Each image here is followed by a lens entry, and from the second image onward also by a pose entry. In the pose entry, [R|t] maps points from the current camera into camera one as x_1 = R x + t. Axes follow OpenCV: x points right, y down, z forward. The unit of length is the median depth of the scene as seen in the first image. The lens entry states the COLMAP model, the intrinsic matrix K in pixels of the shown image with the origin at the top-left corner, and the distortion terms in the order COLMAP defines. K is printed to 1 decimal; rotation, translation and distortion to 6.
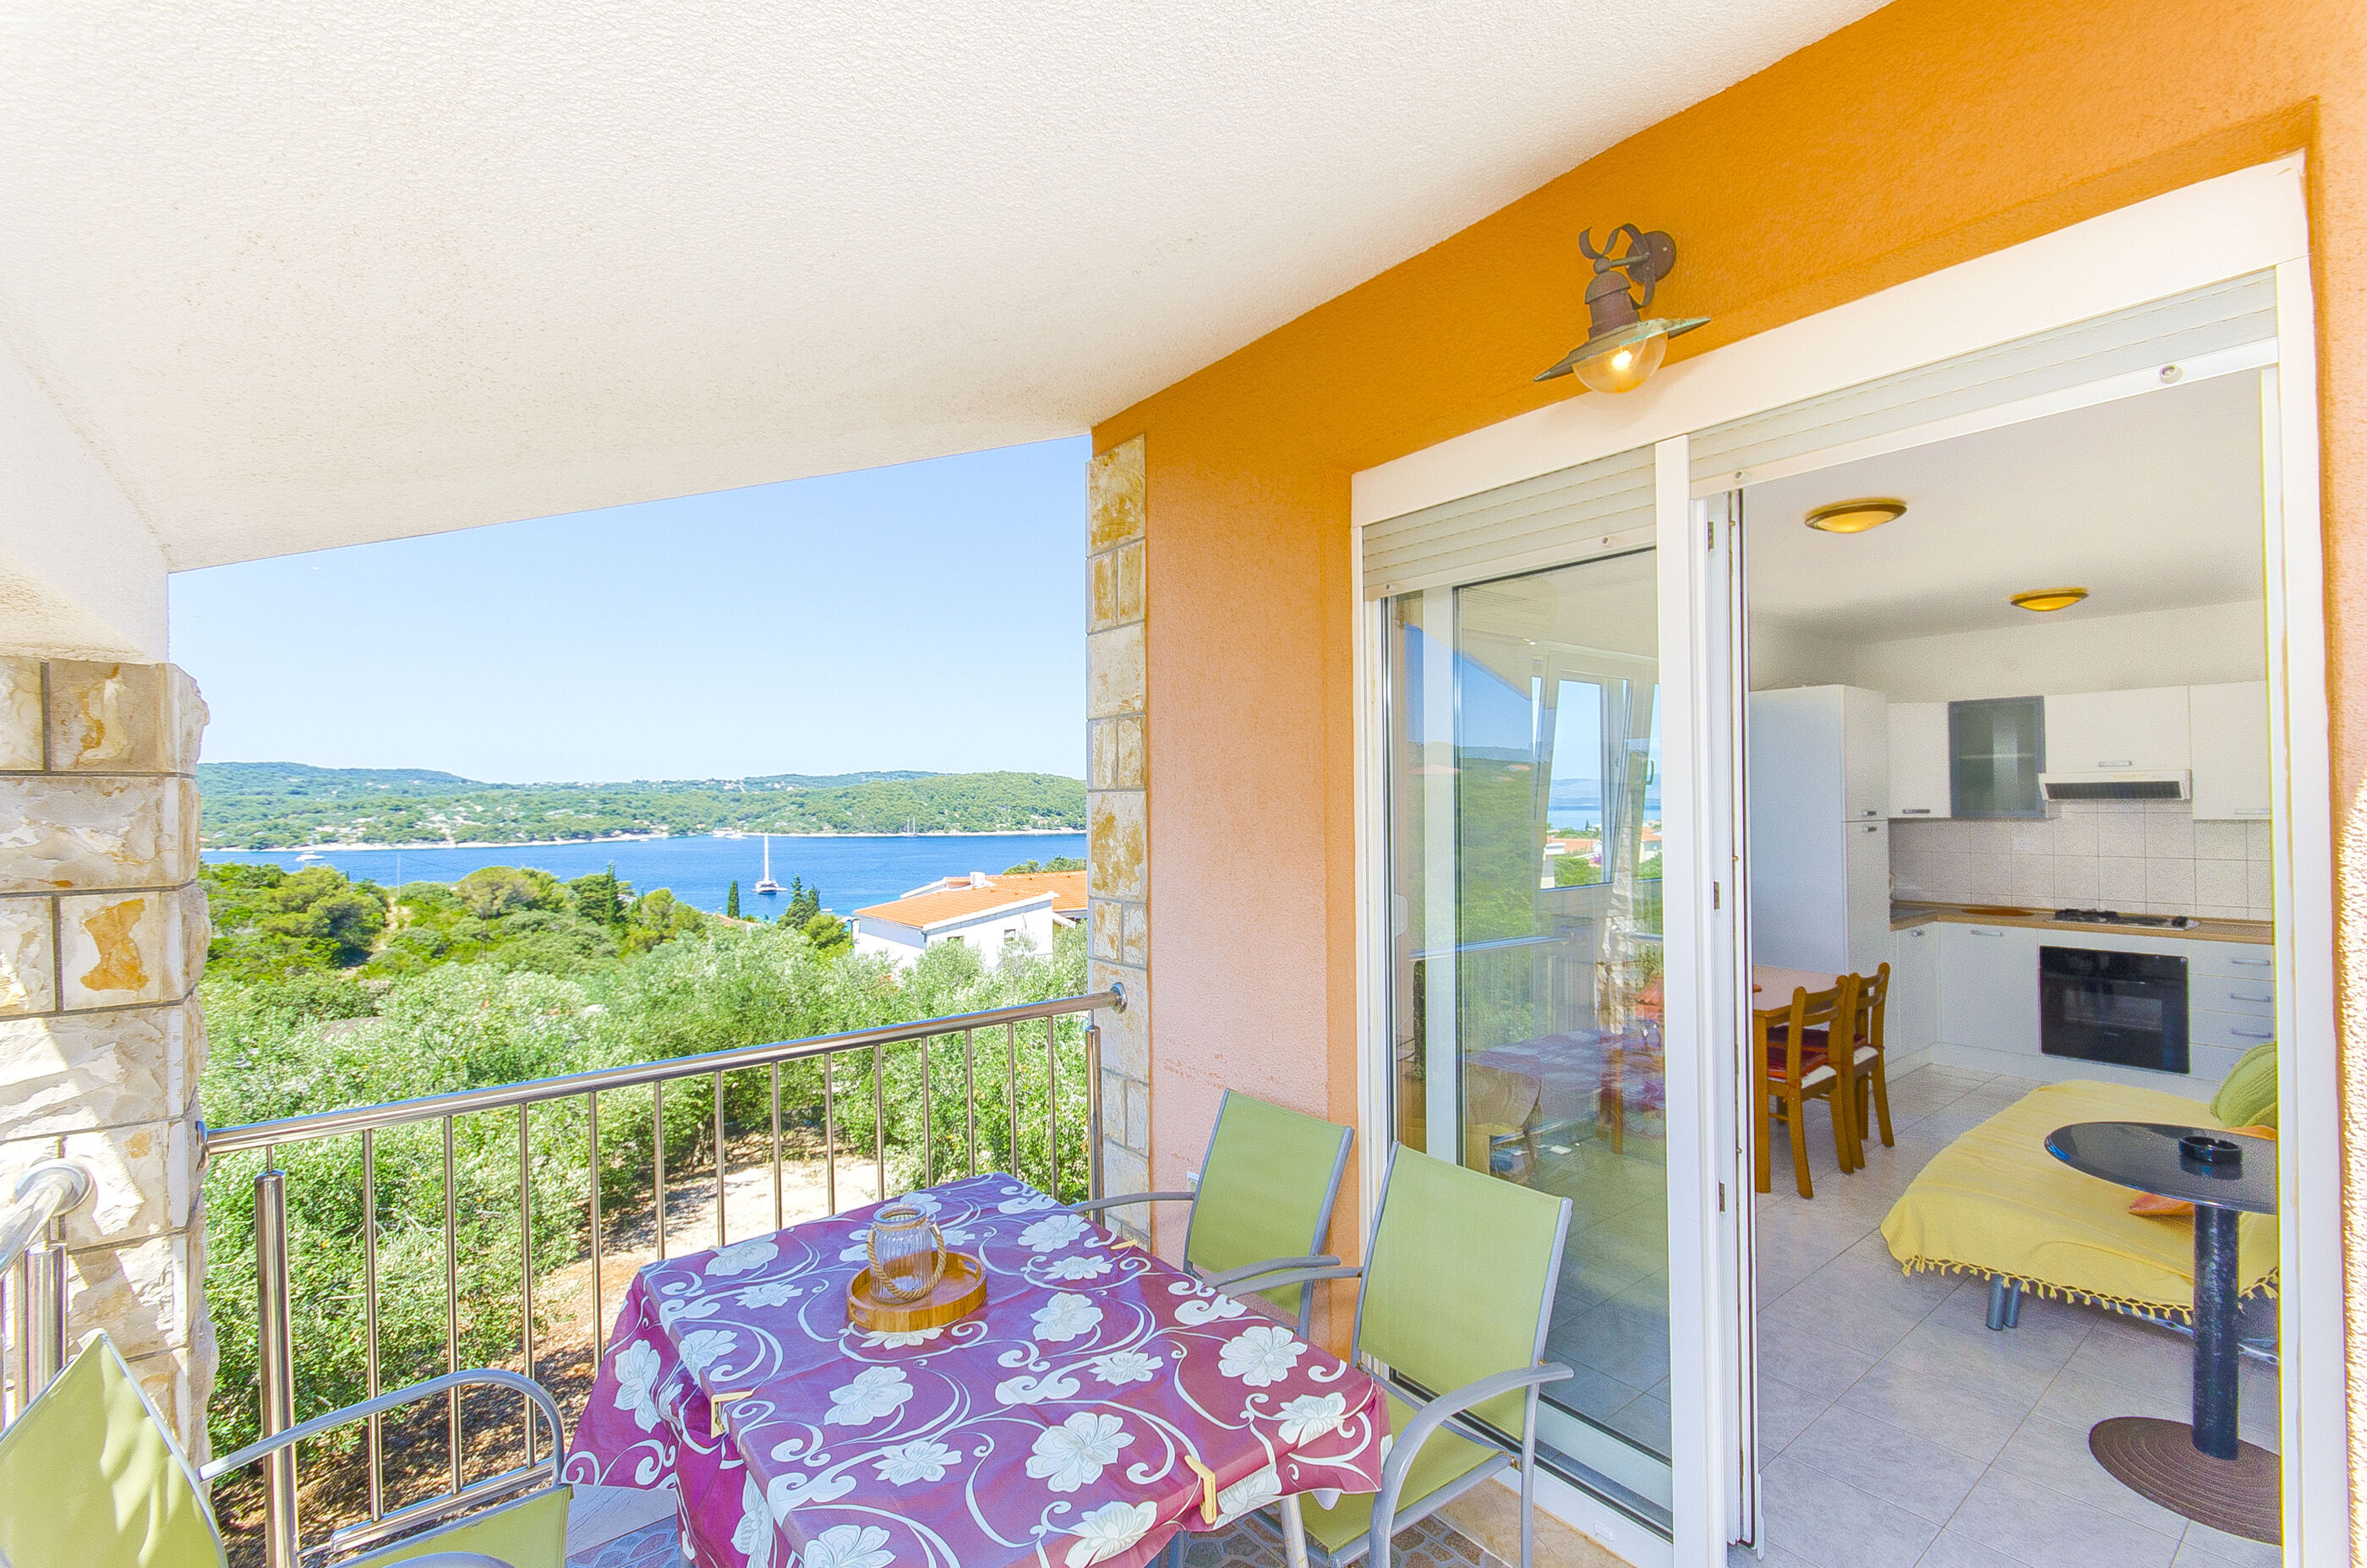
lens RADIAL K [[1020.0, 0, 1183.5], [0, 1020.0, 784.0], [0, 0, 1]] dist [0.002874, 0.000097]
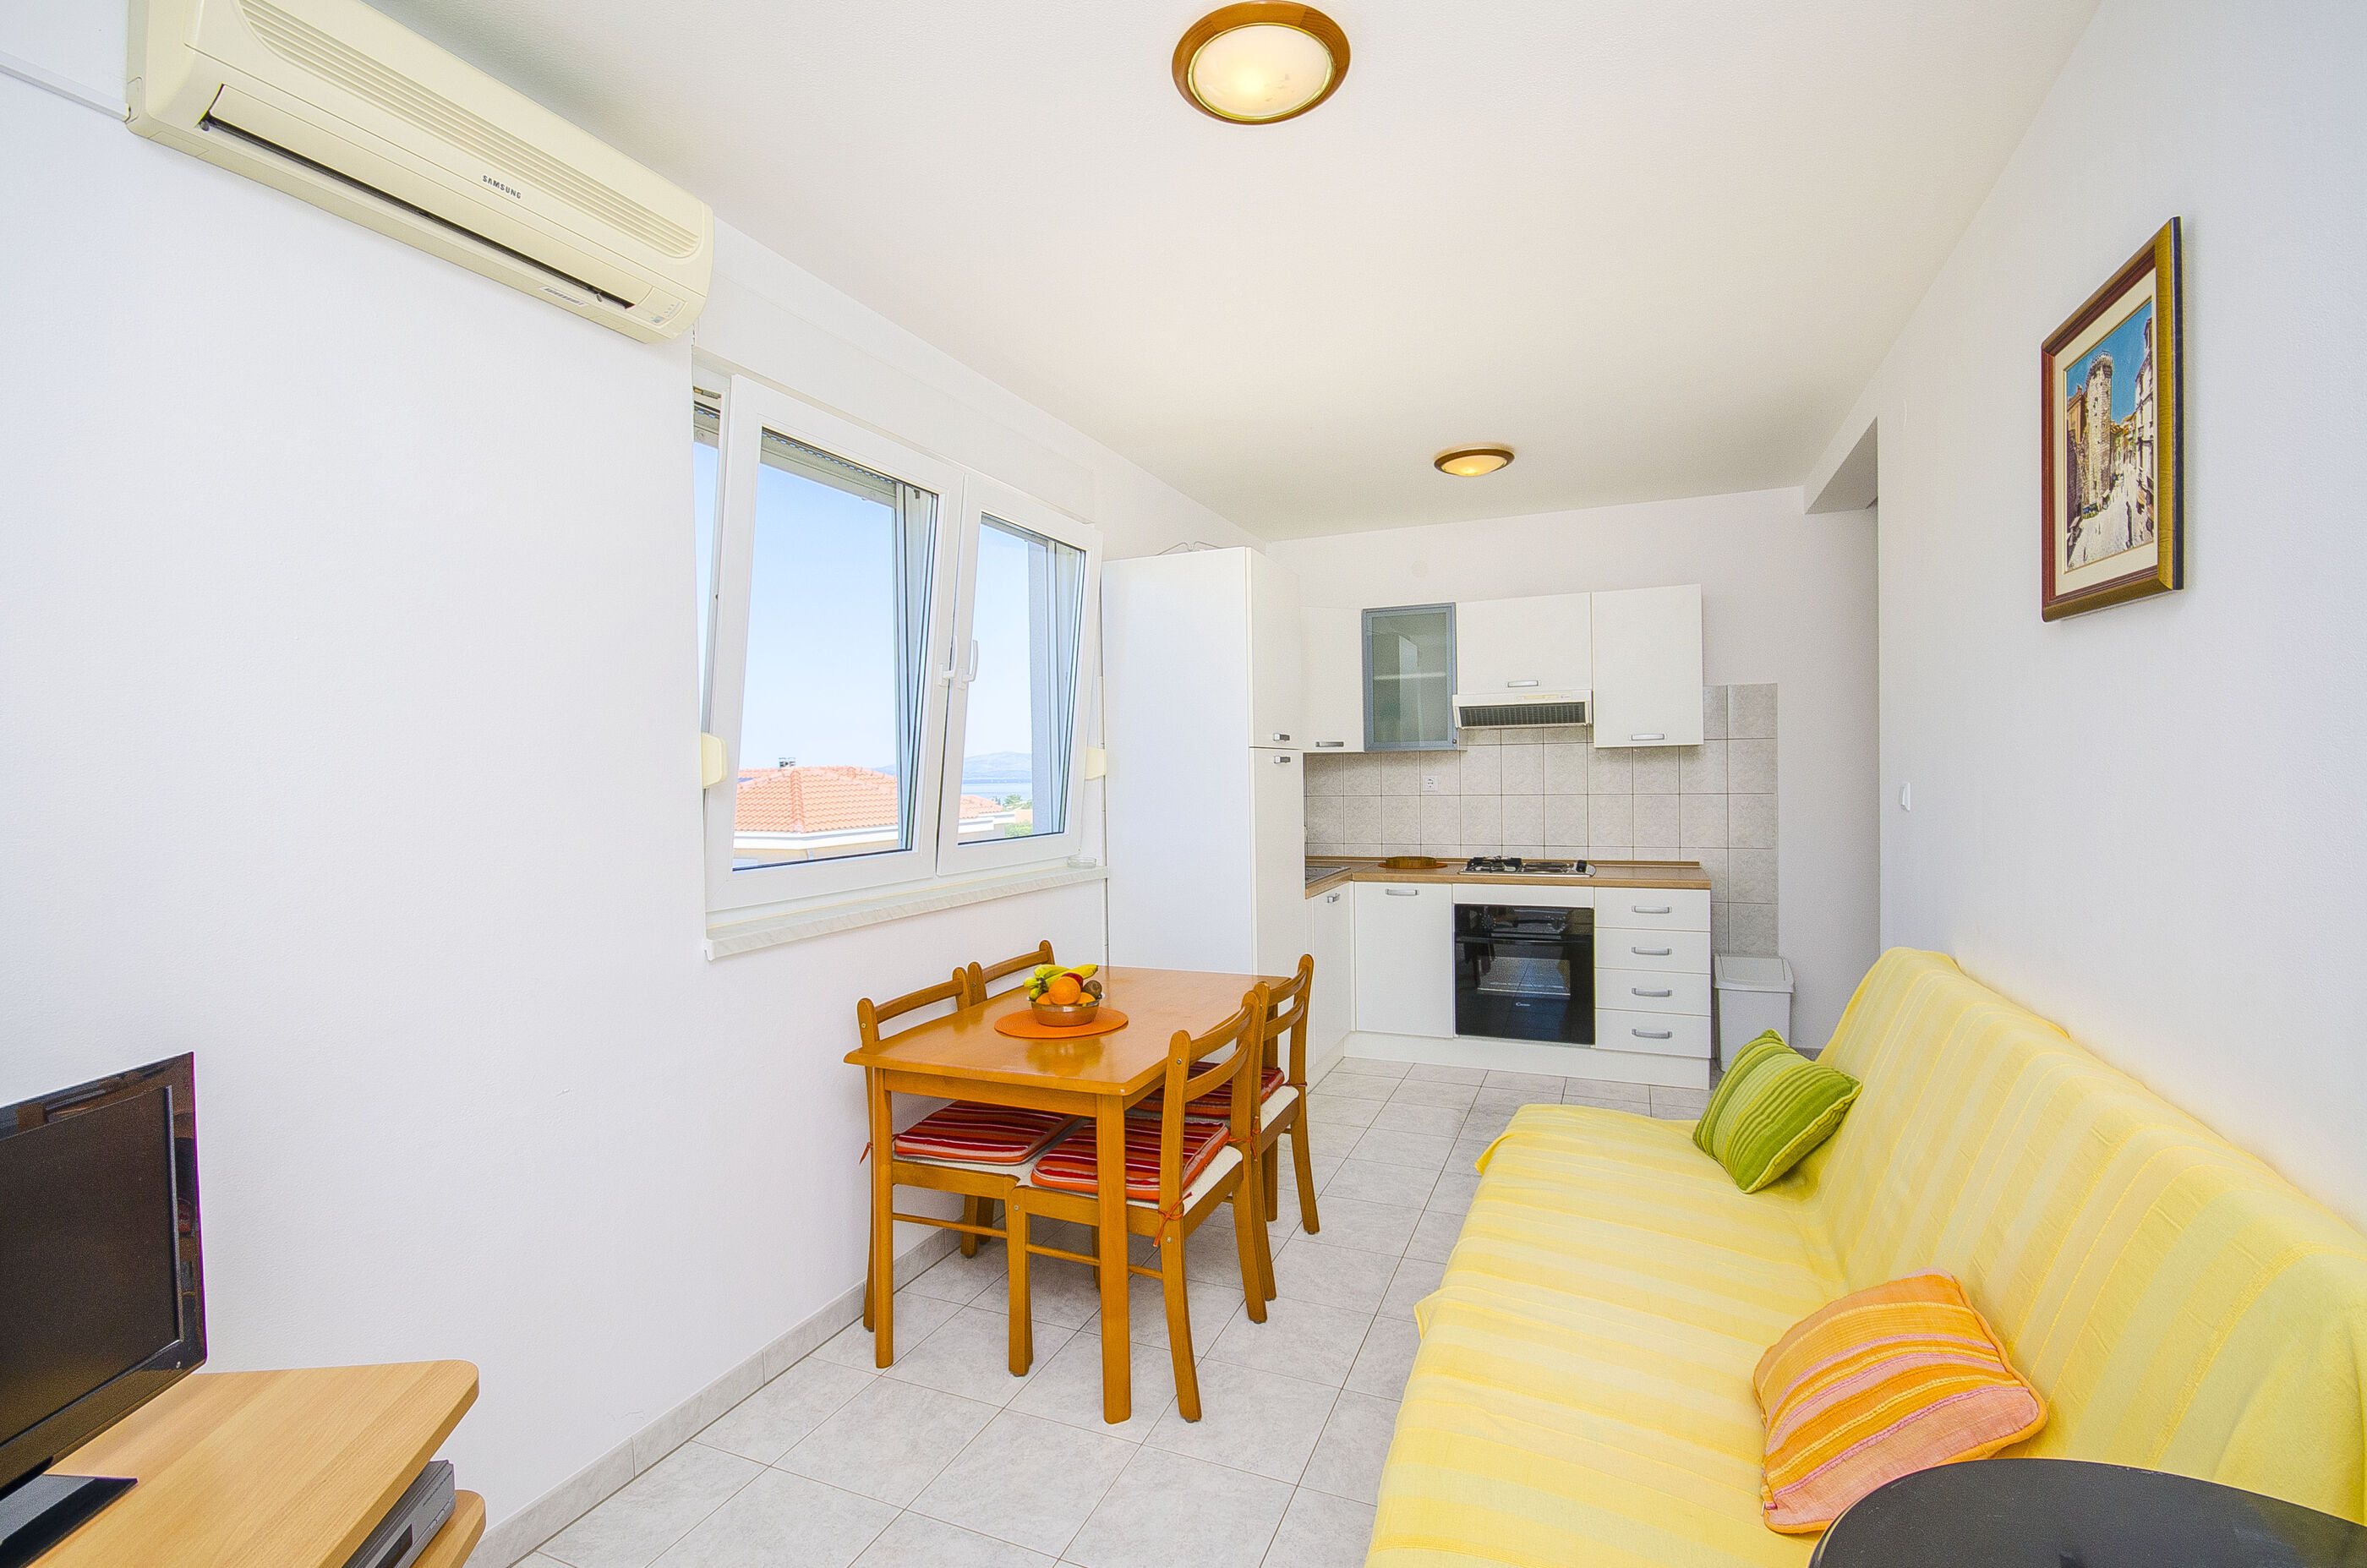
lens RADIAL K [[1057.2, 0, 1173.1], [0, 1057.2, 814.6], [0, 0, 1]] dist [0.001643, -0.000197]
pose [[0.878307, -0.026689, 0.477352, 0.240920], [0.003838, 0.998802, 0.048781, 0.044925], [-0.478082, -0.041012, 0.877357, 0.371234]]
